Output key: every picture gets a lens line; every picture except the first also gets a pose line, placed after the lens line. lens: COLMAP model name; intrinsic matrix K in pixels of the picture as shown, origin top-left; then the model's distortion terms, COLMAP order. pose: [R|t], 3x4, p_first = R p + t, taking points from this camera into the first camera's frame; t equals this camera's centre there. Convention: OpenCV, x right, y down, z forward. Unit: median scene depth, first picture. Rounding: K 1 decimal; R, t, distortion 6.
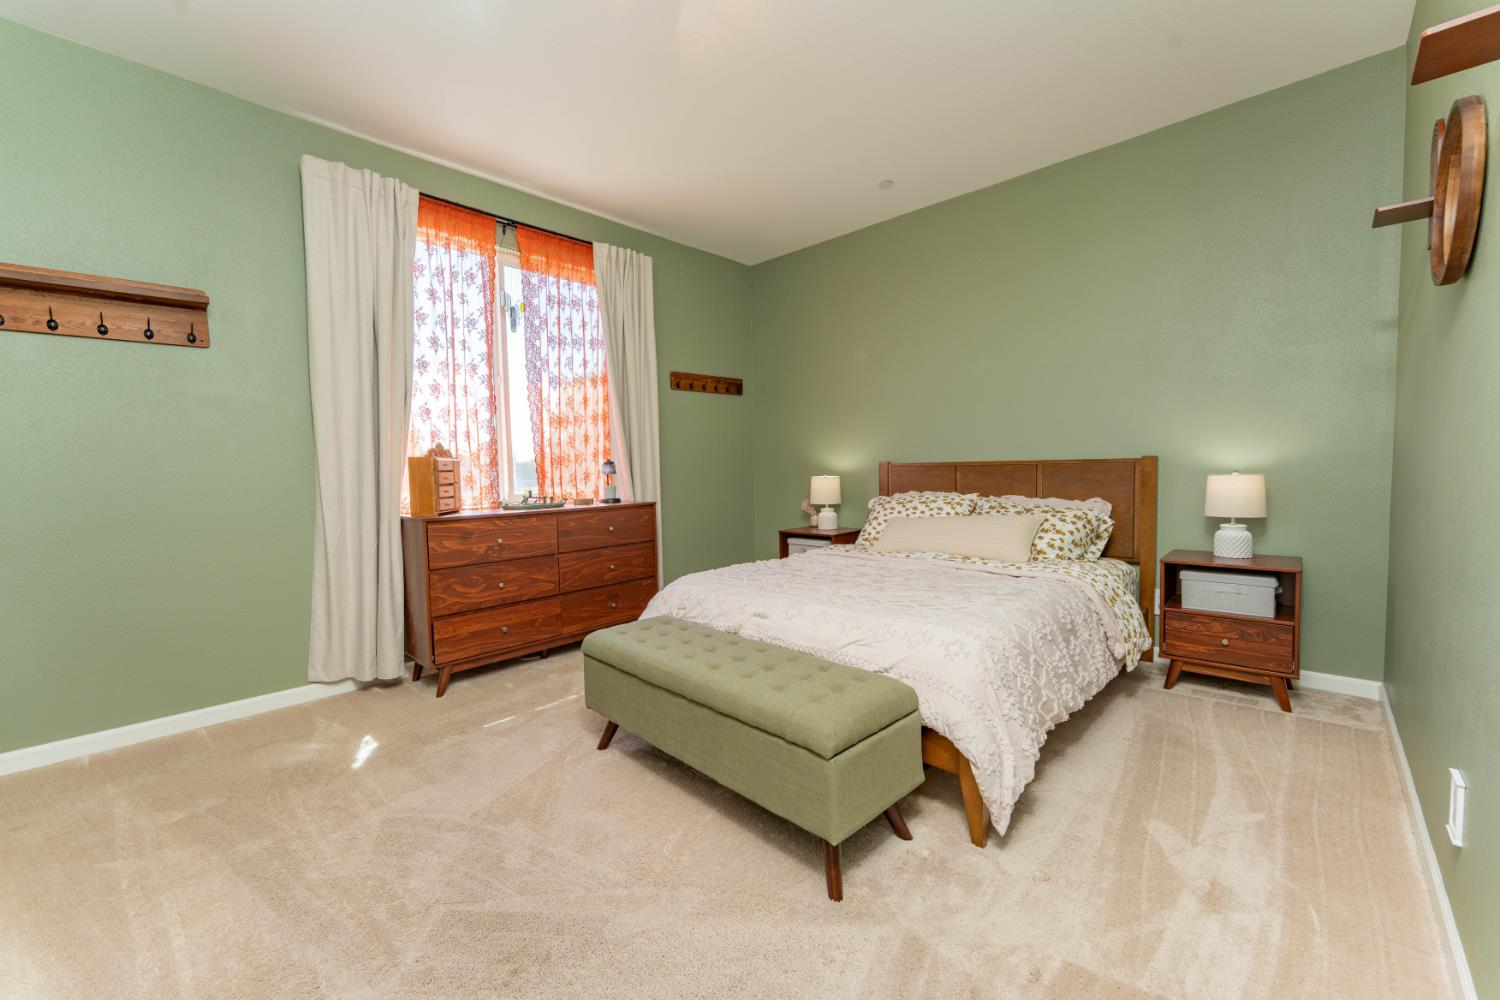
lens RADIAL K [[602.9, 0, 750.0], [0, 602.9, 500.0], [0, 0, 1]] dist [-0.000086, 0.000000]
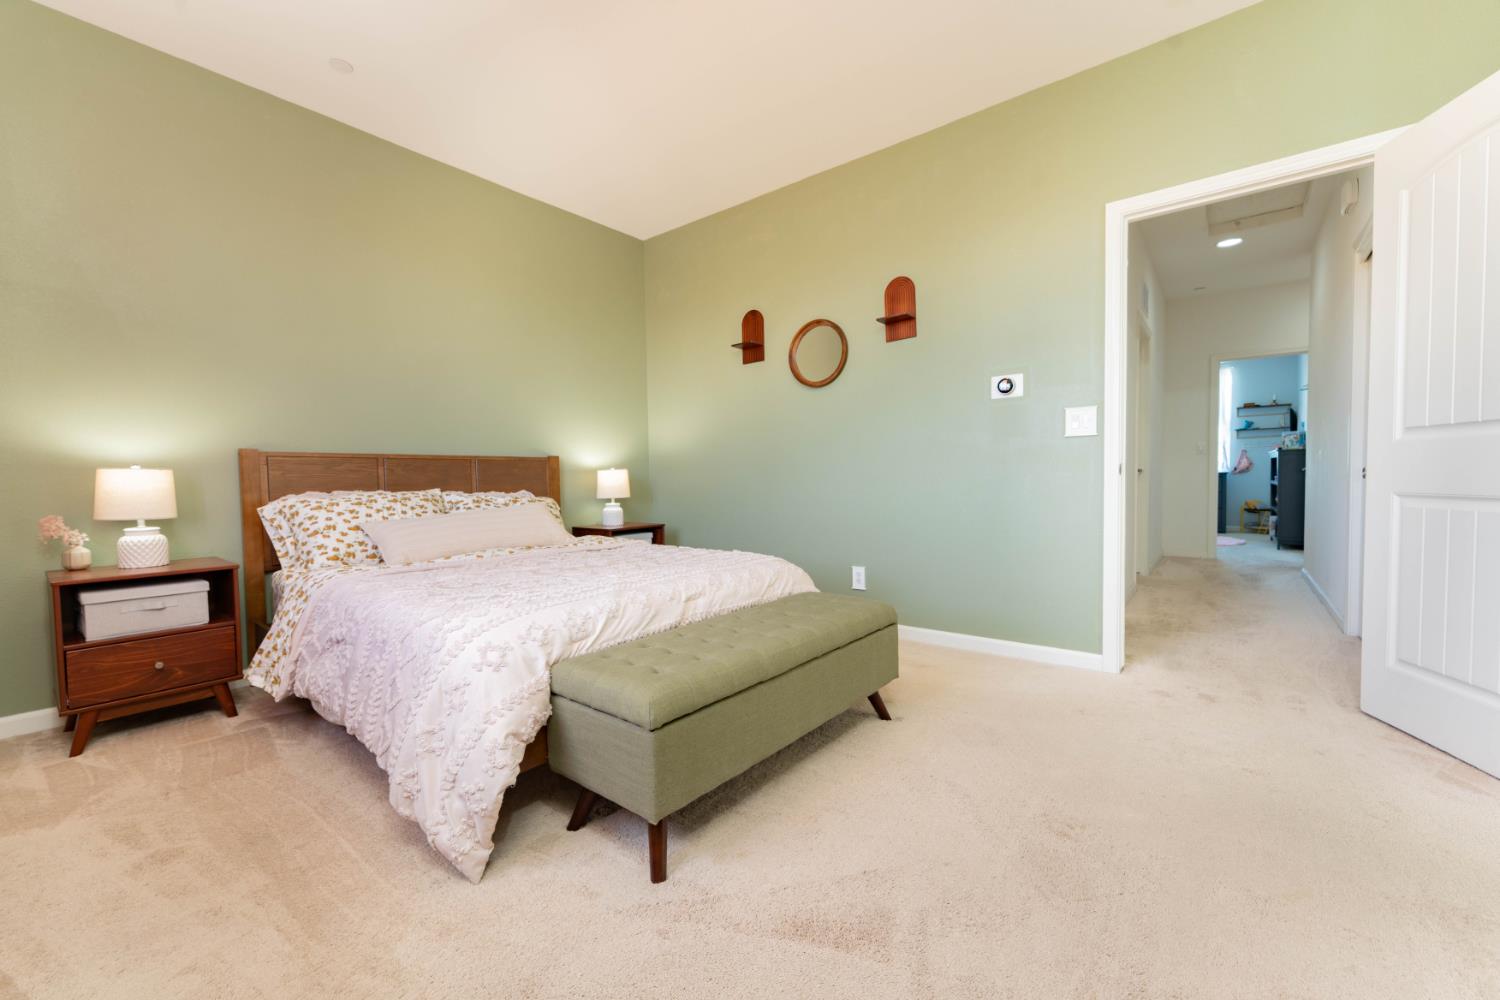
lens RADIAL K [[632.2, 0, 750.0], [0, 632.2, 500.0], [0, 0, 1]] dist [0.080248, 0.000052]
pose [[-0.047508, -0.042056, 0.997985, -0.524095], [0.040401, 0.998215, 0.043989, -0.016363], [-0.998053, 0.042410, -0.045725, 0.480330]]
